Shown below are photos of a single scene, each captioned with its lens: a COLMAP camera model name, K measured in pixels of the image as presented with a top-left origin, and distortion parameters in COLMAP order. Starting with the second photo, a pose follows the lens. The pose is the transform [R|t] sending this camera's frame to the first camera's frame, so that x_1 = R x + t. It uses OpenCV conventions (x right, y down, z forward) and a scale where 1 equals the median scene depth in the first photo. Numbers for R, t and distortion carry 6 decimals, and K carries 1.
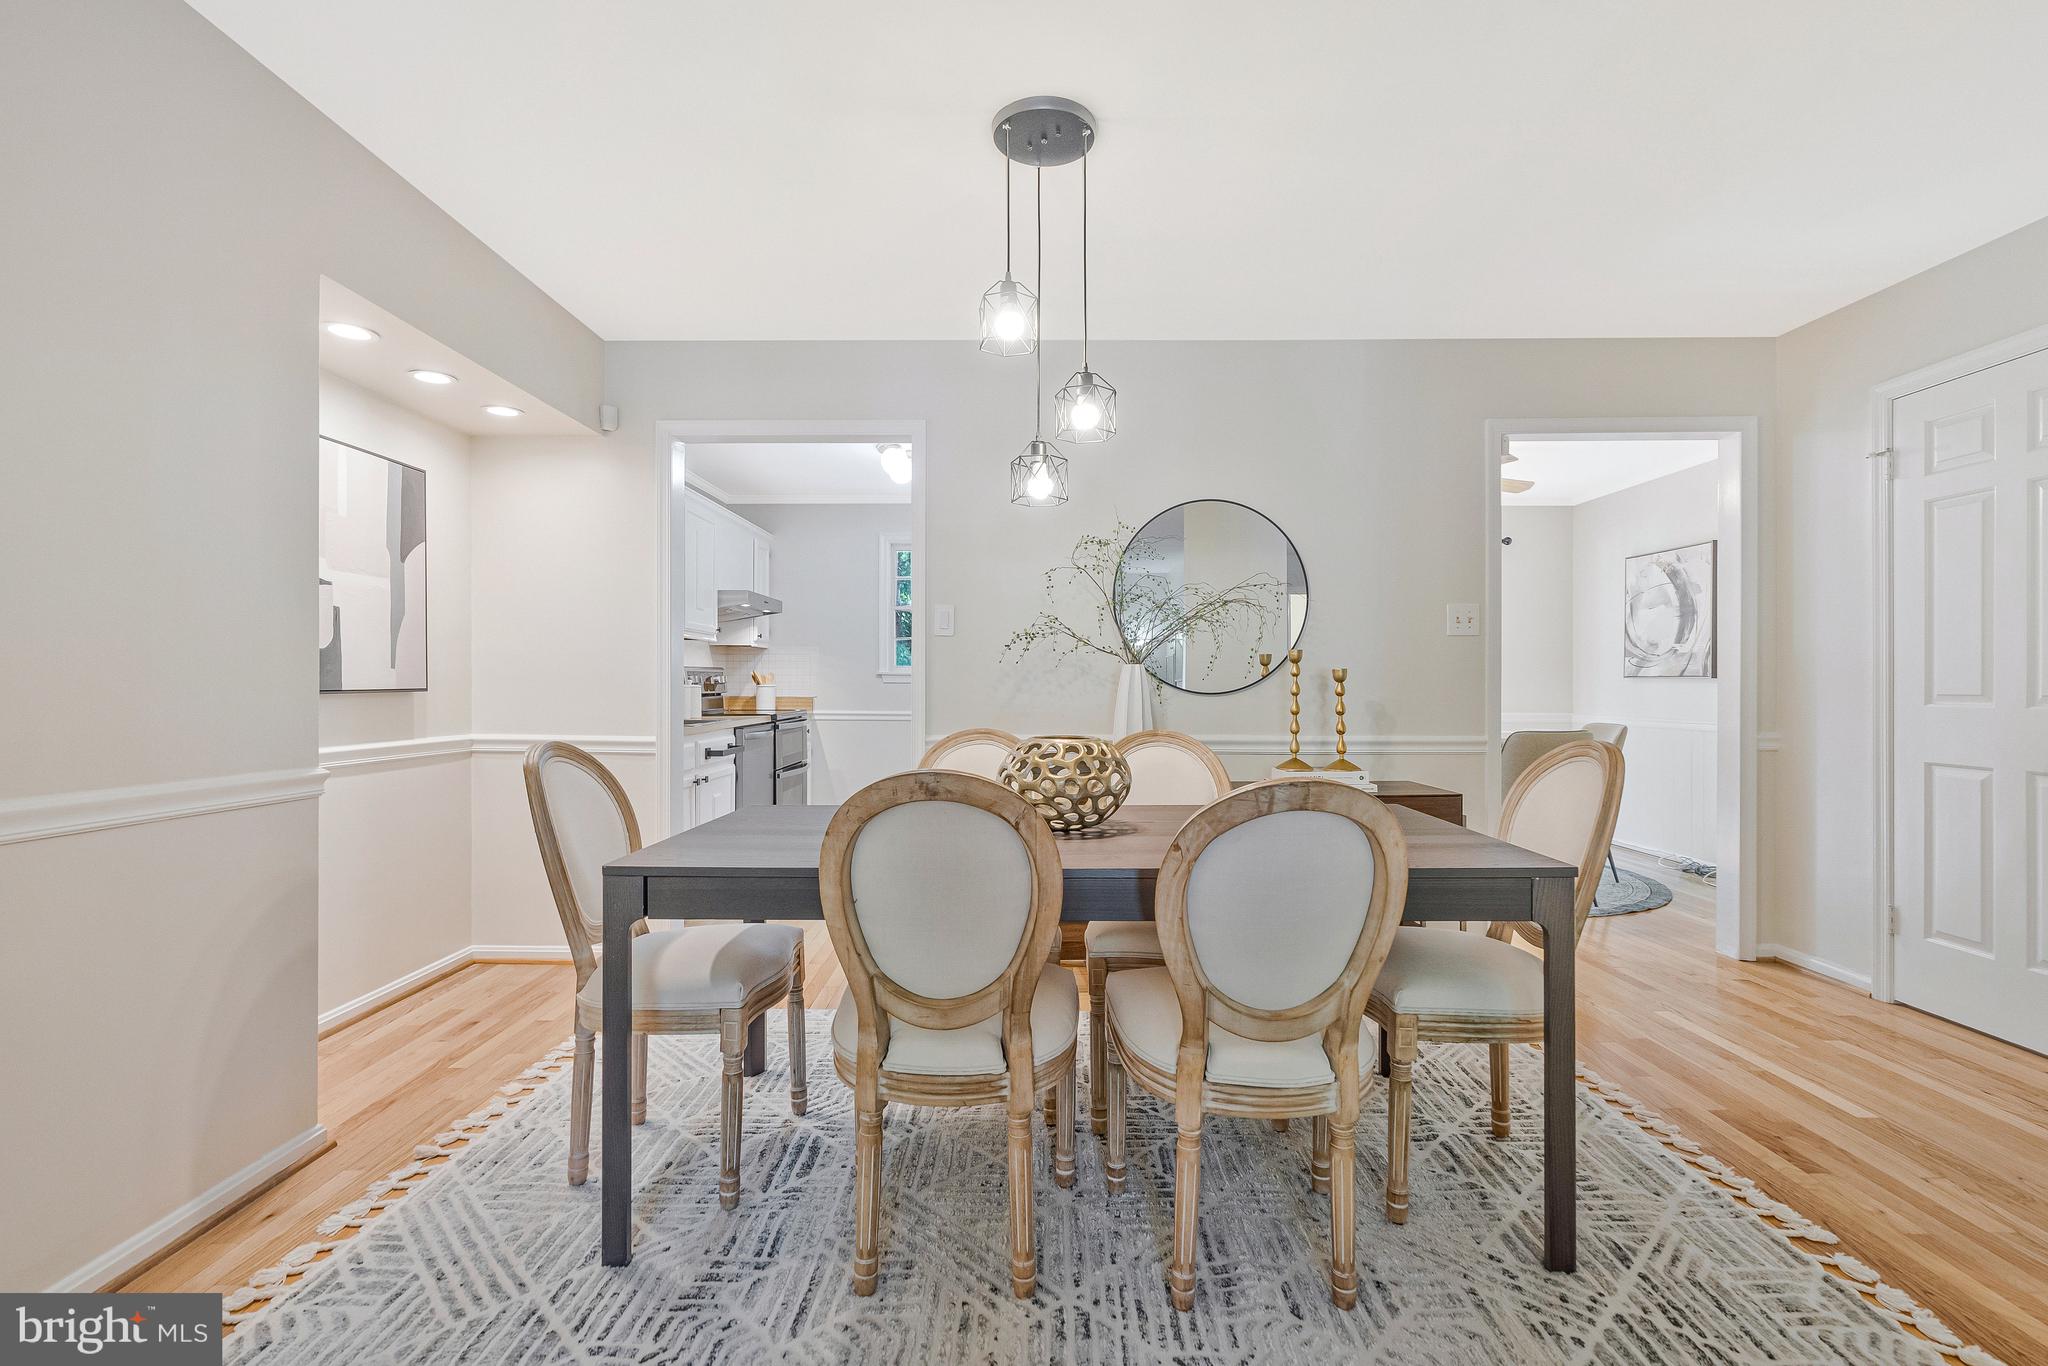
lens RADIAL K [[959.8, 0, 995.7], [0, 959.8, 685.8], [0, 0, 1]] dist [-0.010539, 0.002240]
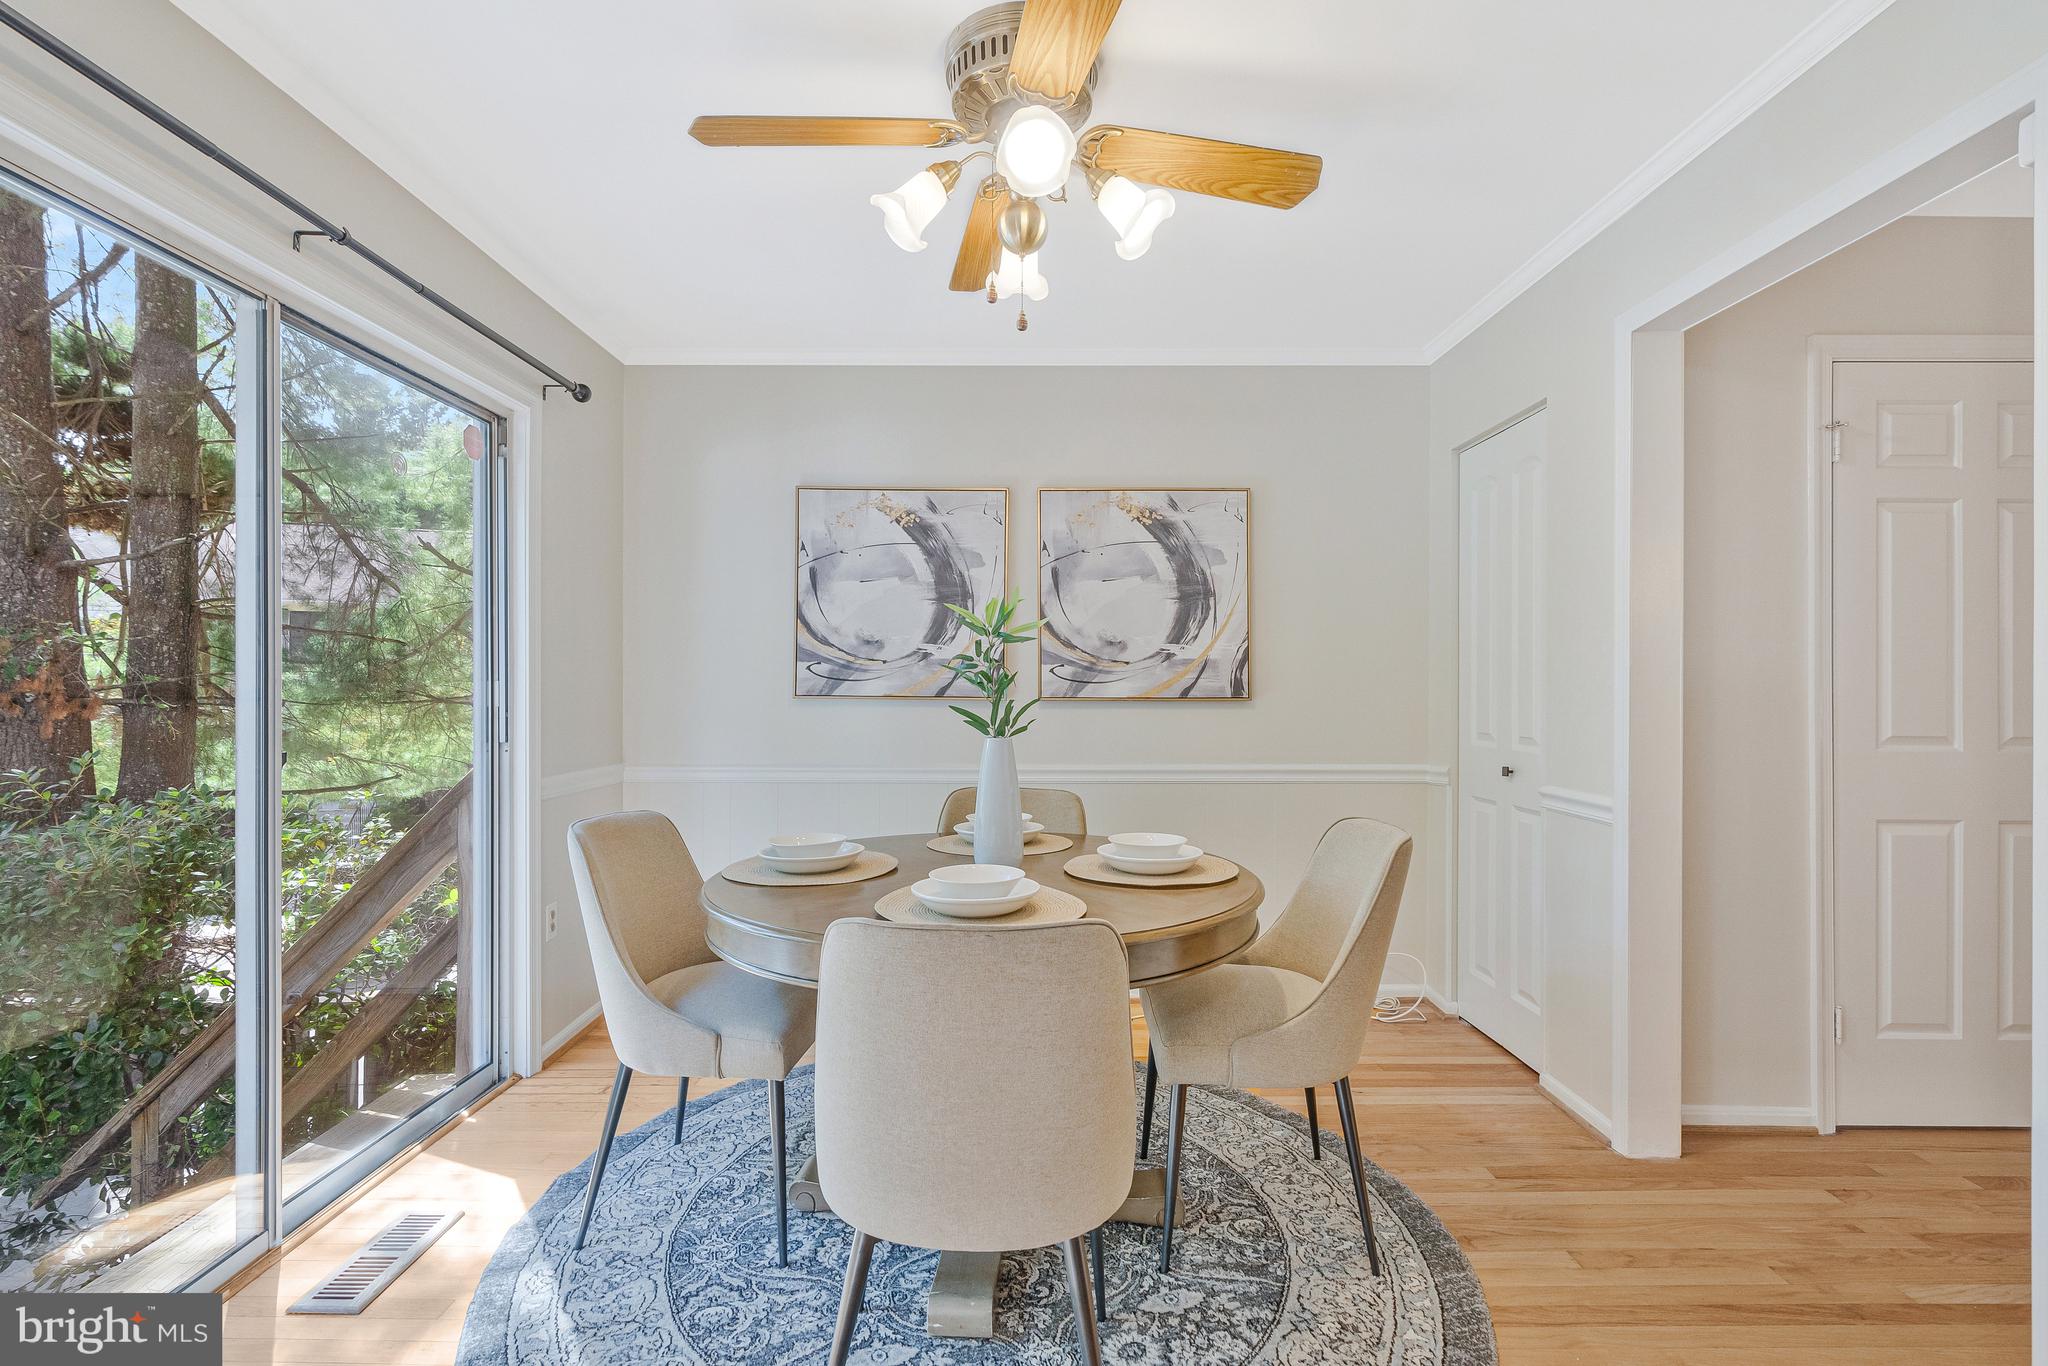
lens RADIAL K [[959.8, 0, 1013.5], [0, 959.8, 681.4], [0, 0, 1]] dist [-0.010539, 0.002240]
pose [[-0.020565, 0.005267, 0.999775, 0.134249], [-0.004661, 0.999975, -0.005364, -0.024297], [-0.999778, -0.004770, -0.020539, 1.405657]]
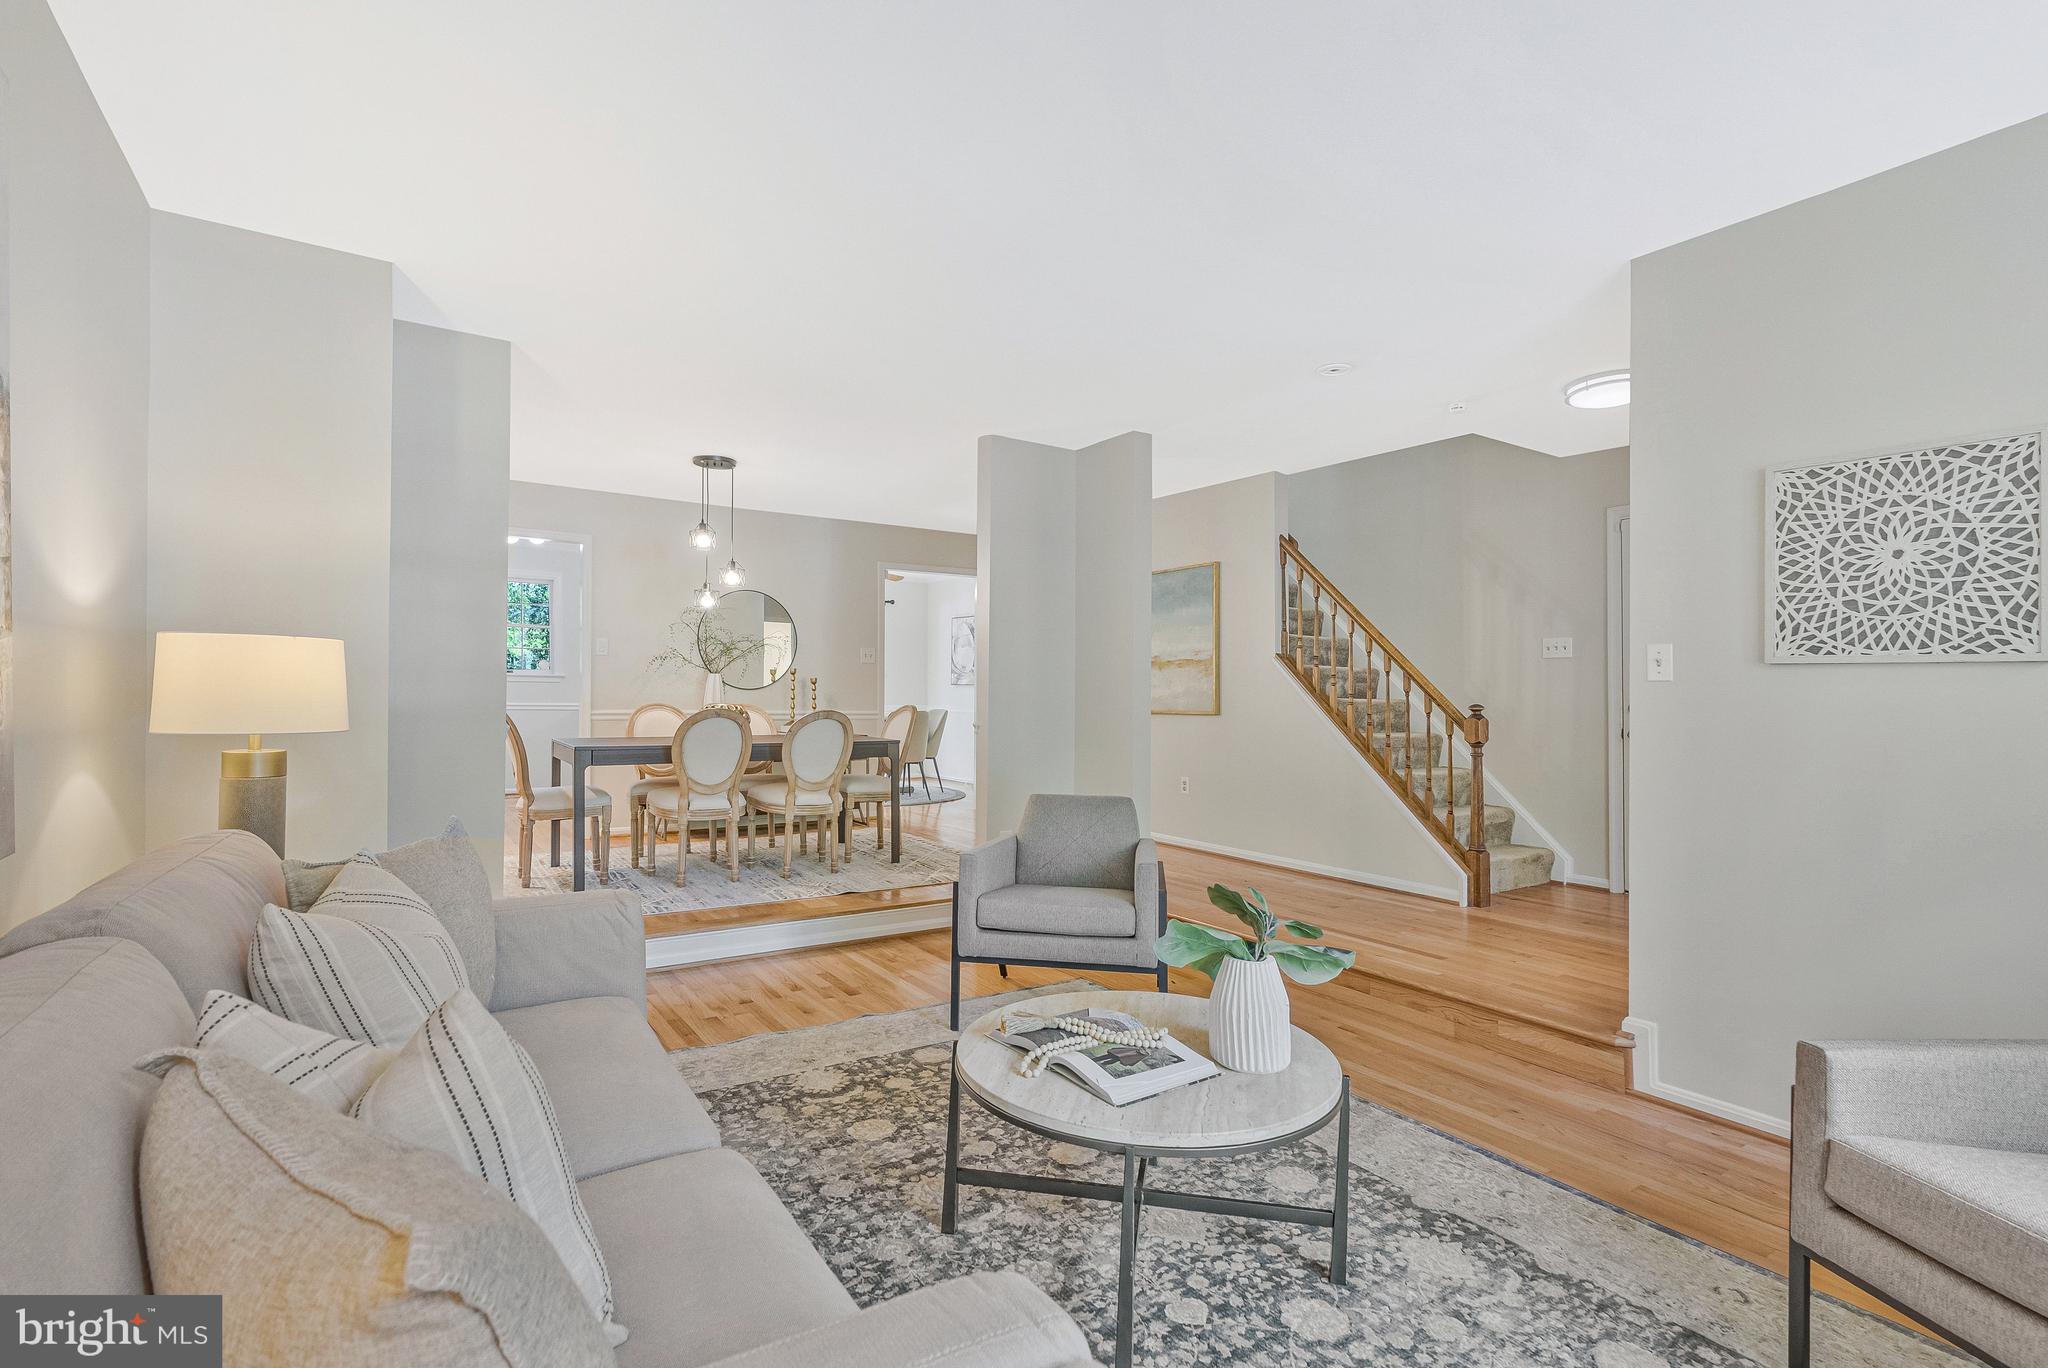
lens RADIAL K [[959.8, 0, 1056.4], [0, 959.8, 703.1], [0, 0, 1]] dist [-0.010539, 0.002240]
pose [[0.797778, 0.000811, 0.602951, -0.437210], [-0.008457, 0.999916, 0.009846, 0.010350], [-0.602892, -0.012954, 0.797717, -0.897148]]
